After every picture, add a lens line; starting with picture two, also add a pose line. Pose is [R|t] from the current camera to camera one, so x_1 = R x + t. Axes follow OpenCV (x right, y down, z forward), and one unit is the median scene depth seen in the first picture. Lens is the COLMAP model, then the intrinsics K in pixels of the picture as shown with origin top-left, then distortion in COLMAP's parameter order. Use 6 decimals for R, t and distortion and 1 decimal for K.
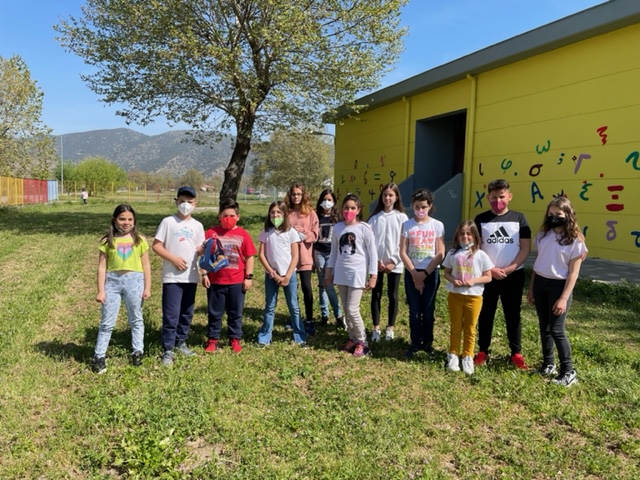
lens RADIAL K [[462.3, 0, 307.8], [0, 462.3, 240.7], [0, 0, 1]] dist [0.086872, -0.103968]
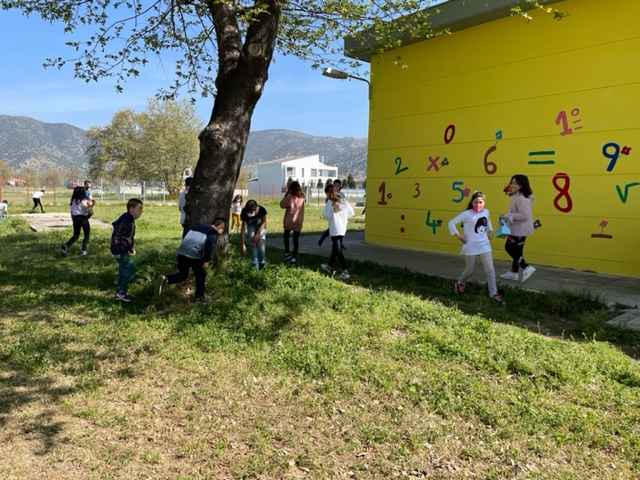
lens RADIAL K [[460.0, 0, 311.9], [0, 460.0, 237.3], [0, 0, 1]] dist [0.077539, -0.099651]
pose [[0.938773, -0.044371, 0.341668, -0.338956], [0.042086, 0.999014, 0.014101, -0.114077], [-0.341957, 0.001142, 0.939715, 0.978547]]
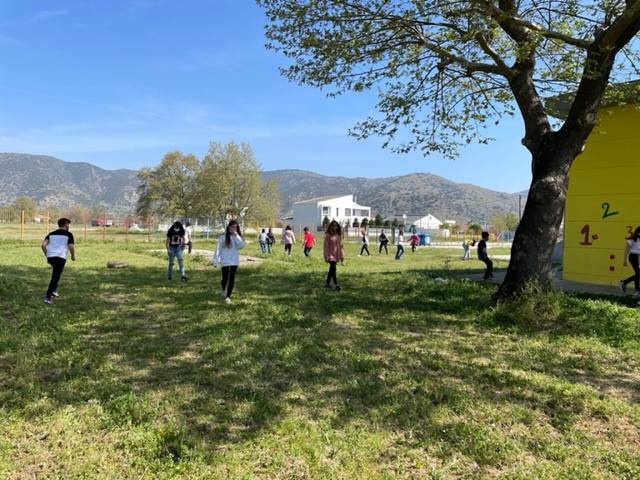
lens RADIAL K [[460.0, 0, 311.9], [0, 460.0, 237.3], [0, 0, 1]] dist [0.077539, -0.099651]
pose [[0.947832, -0.005426, 0.318723, -0.785522], [0.029425, 0.997076, -0.070529, -0.123259], [-0.317409, 0.076228, 0.945220, 1.020415]]
